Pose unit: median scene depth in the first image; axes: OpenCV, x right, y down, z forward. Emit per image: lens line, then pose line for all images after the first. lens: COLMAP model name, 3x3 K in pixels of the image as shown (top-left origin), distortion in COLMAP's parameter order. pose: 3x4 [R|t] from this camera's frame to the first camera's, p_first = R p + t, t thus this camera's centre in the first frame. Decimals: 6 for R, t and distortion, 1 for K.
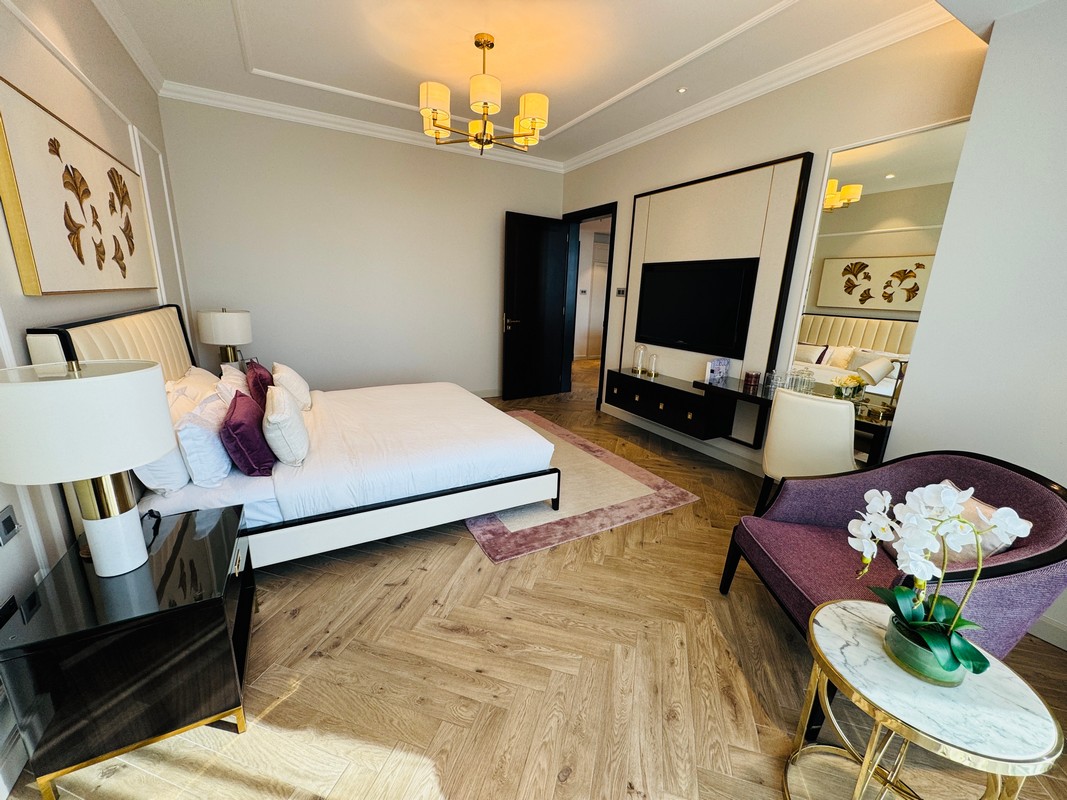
lens RADIAL K [[427.0, 0, 533.1], [0, 427.0, 399.6], [0, 0, 1]] dist [-0.001040, -0.000335]
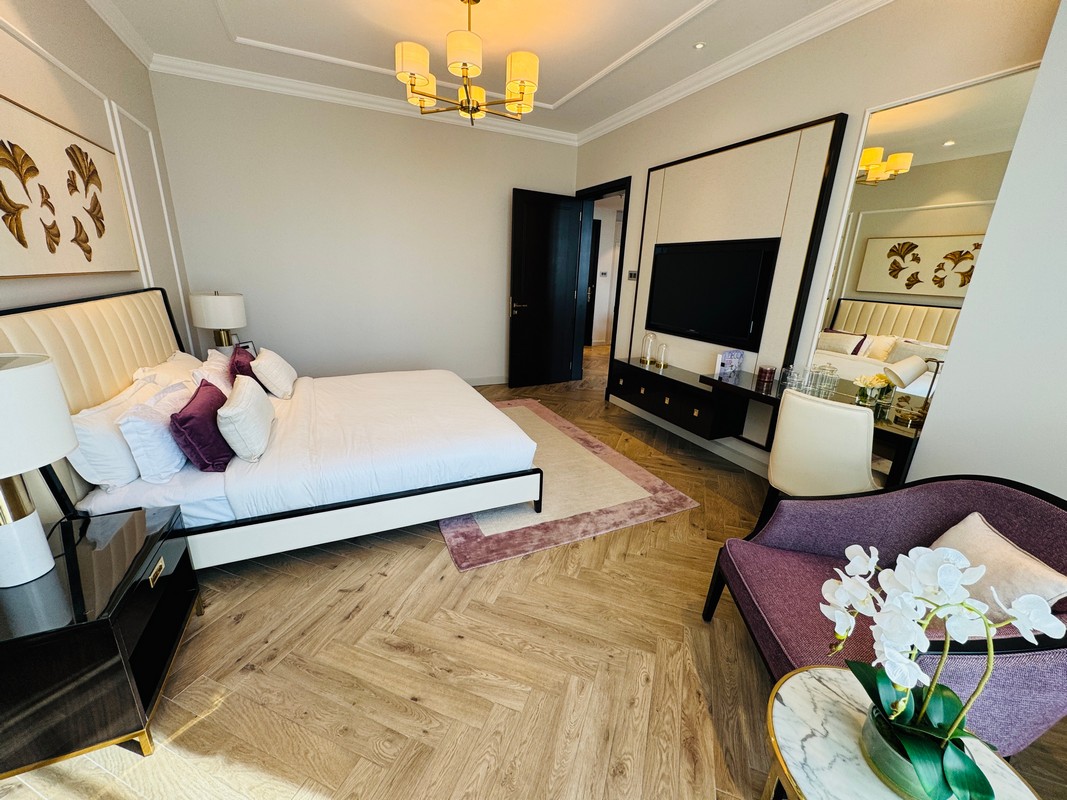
lens RADIAL K [[427.0, 0, 532.9], [0, 427.0, 399.8], [0, 0, 1]] dist [-0.001040, -0.000335]
pose [[0.997350, 0.023920, -0.068701, 0.122666], [-0.020977, 0.998844, 0.043257, -0.034488], [0.069656, -0.041701, 0.996699, 0.094496]]
